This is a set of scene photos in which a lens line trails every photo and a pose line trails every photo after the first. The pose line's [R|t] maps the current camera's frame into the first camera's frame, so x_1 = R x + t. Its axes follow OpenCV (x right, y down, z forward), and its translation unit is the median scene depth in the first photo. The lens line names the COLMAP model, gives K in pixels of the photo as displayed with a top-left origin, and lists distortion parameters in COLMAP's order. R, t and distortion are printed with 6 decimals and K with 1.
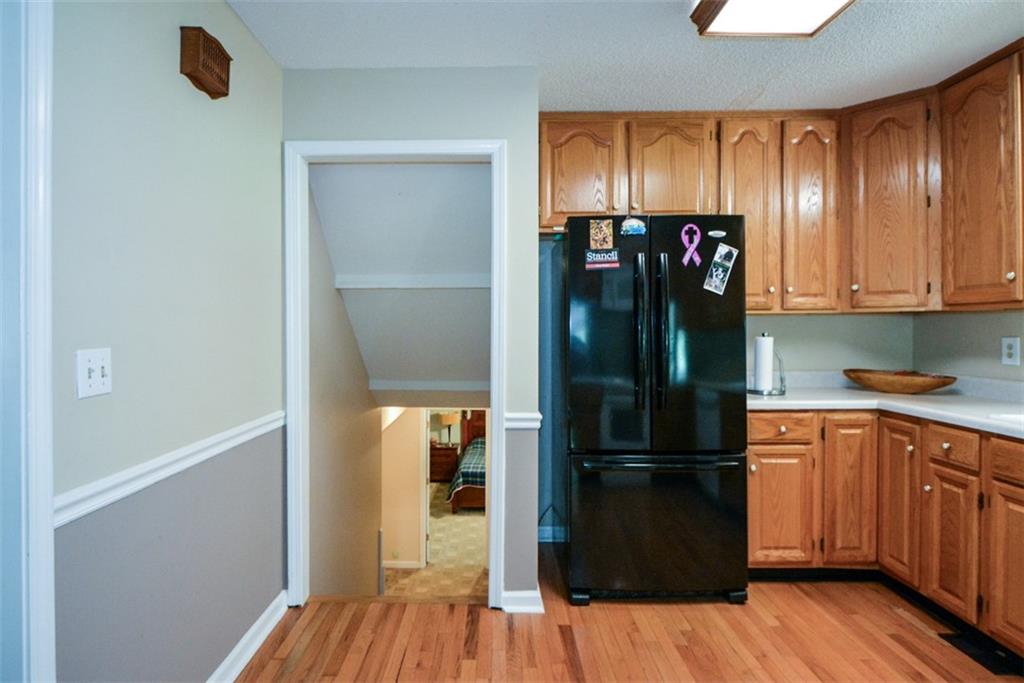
lens RADIAL K [[555.5, 0, 485.8], [0, 555.5, 334.2], [0, 0, 1]] dist [-0.007357, -0.007066]
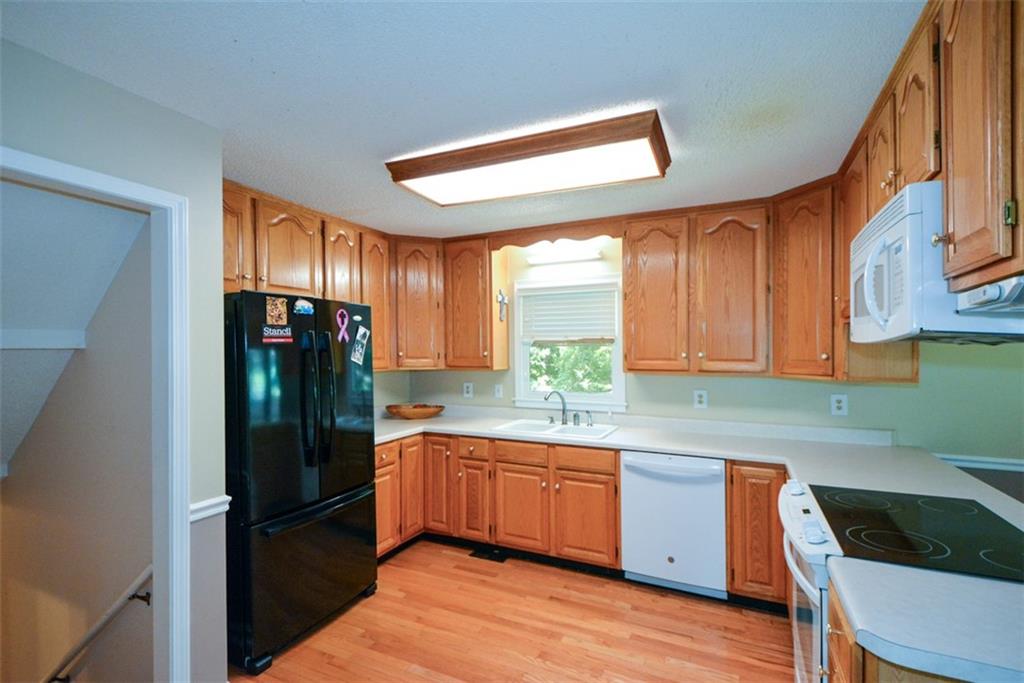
lens RADIAL K [[453.8, 0, 508.9], [0, 453.8, 347.8], [0, 0, 1]] dist [-0.013351, -0.001079]
pose [[0.409301, 0.005938, 0.912380, -0.410682], [0.012314, 0.999852, -0.012032, -0.094098], [-0.912316, 0.016160, 0.409168, 0.238555]]
